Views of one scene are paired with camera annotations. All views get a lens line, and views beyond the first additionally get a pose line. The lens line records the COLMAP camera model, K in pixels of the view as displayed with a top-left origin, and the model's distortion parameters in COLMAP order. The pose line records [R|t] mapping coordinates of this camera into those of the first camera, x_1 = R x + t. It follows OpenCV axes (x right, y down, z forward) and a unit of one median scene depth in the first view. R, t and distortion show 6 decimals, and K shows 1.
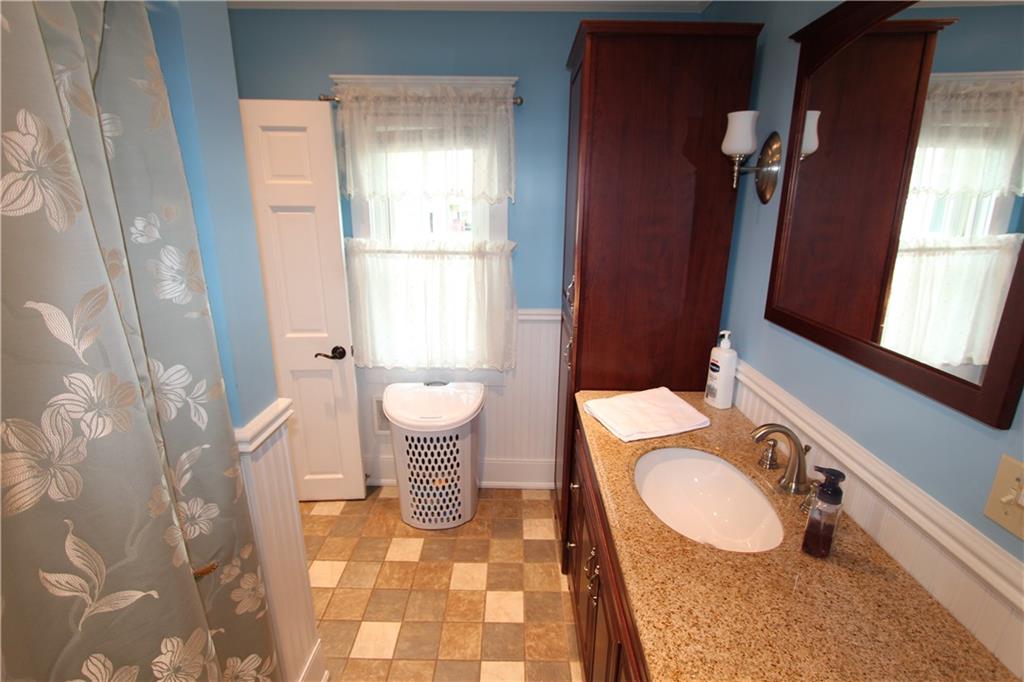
lens RADIAL K [[471.1, 0, 513.6], [0, 471.1, 336.5], [0, 0, 1]] dist [-0.021617, 0.003491]
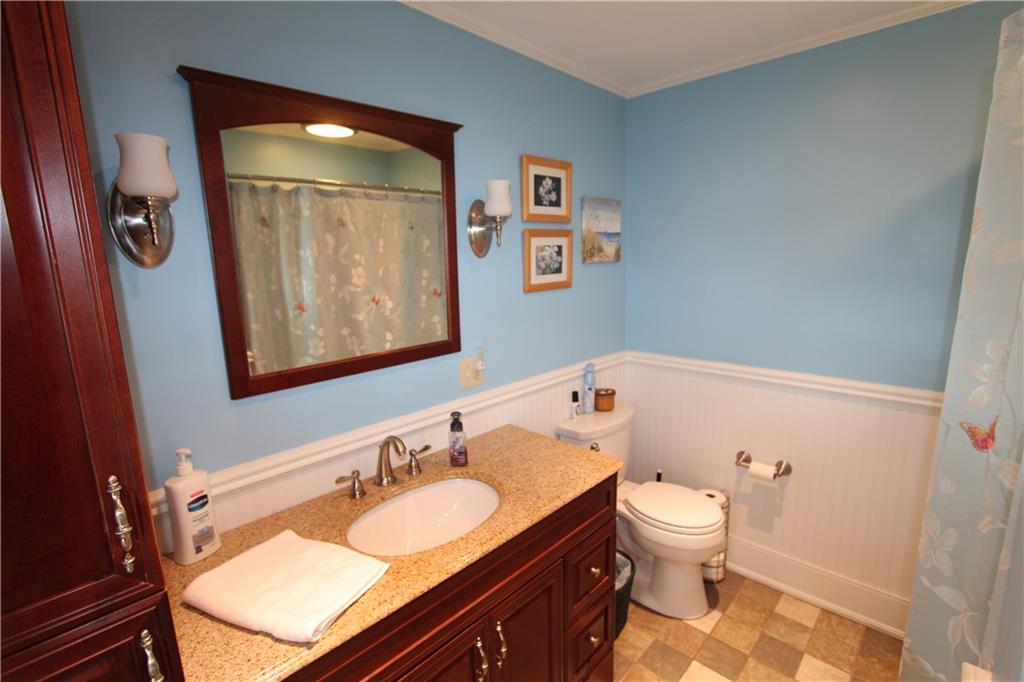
lens RADIAL K [[471.1, 0, 513.1], [0, 471.1, 342.2], [0, 0, 1]] dist [-0.021617, 0.003491]
pose [[-0.725356, -0.113764, 0.678909, -0.466673], [0.210027, 0.902648, 0.375652, -0.422977], [-0.655552, 0.415071, -0.630847, 1.443963]]
